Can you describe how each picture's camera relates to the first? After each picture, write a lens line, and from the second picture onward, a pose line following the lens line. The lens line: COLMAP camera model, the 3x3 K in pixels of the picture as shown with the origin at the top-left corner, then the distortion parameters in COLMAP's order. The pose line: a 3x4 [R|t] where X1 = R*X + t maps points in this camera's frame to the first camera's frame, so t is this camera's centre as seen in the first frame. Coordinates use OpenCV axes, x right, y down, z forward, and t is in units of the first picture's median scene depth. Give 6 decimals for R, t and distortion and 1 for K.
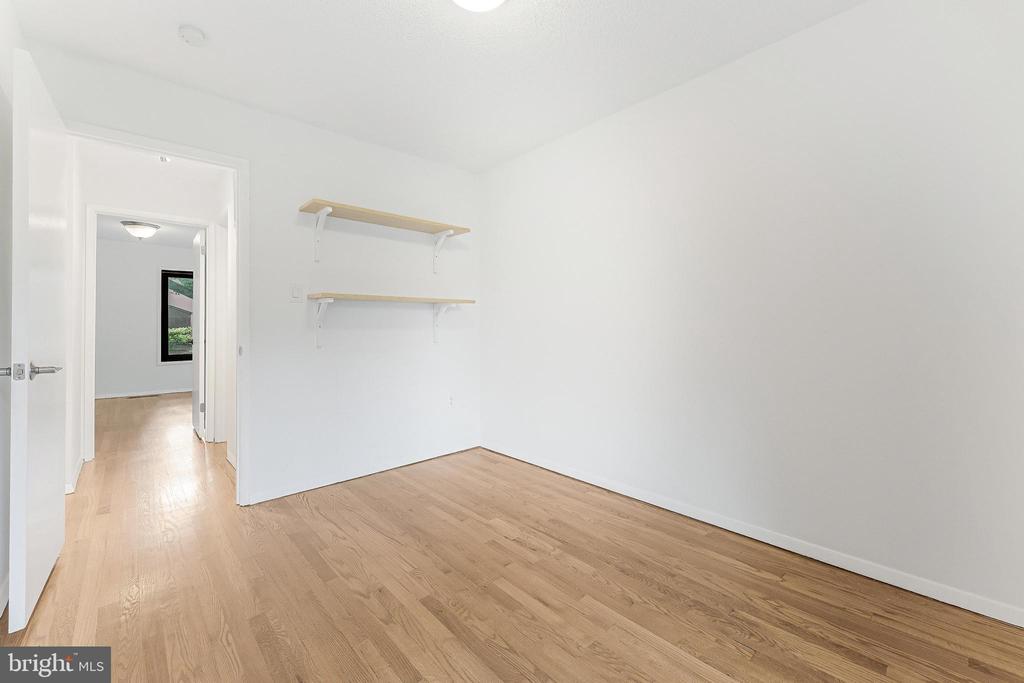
lens RADIAL K [[416.2, 0, 515.6], [0, 416.2, 331.8], [0, 0, 1]] dist [0.002582, -0.000324]
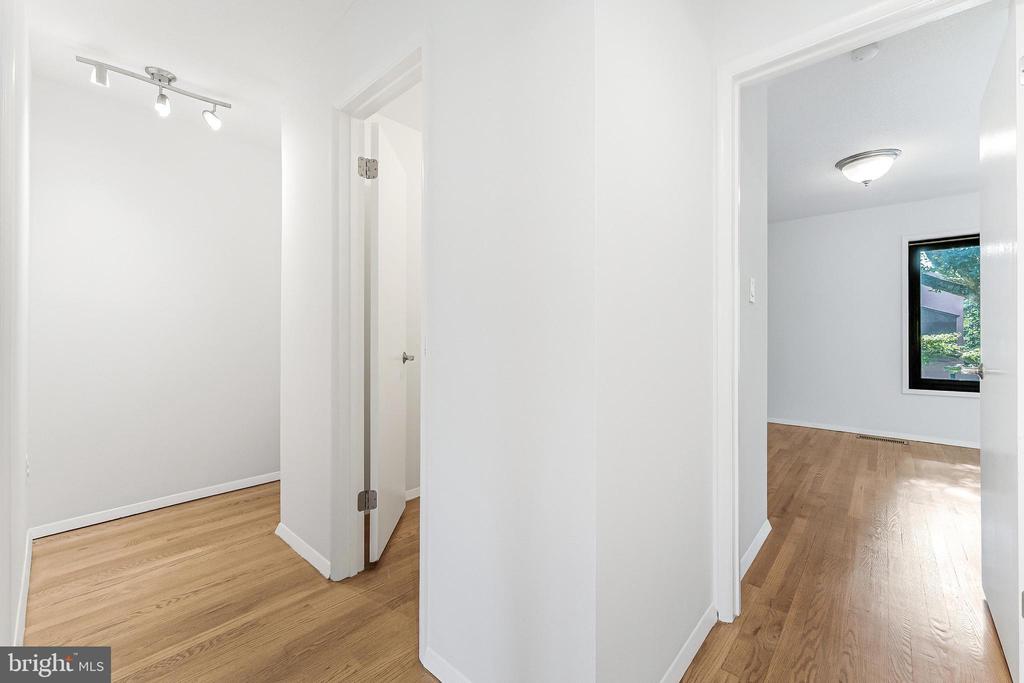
lens RADIAL K [[413.5, 0, 515.5], [0, 413.5, 336.2], [0, 0, 1]] dist [-0.001651, -0.000677]
pose [[0.090863, -0.006630, -0.995841, -0.349358], [0.000713, 0.999978, -0.006592, -0.002928], [0.995863, -0.000111, 0.090865, 0.433408]]
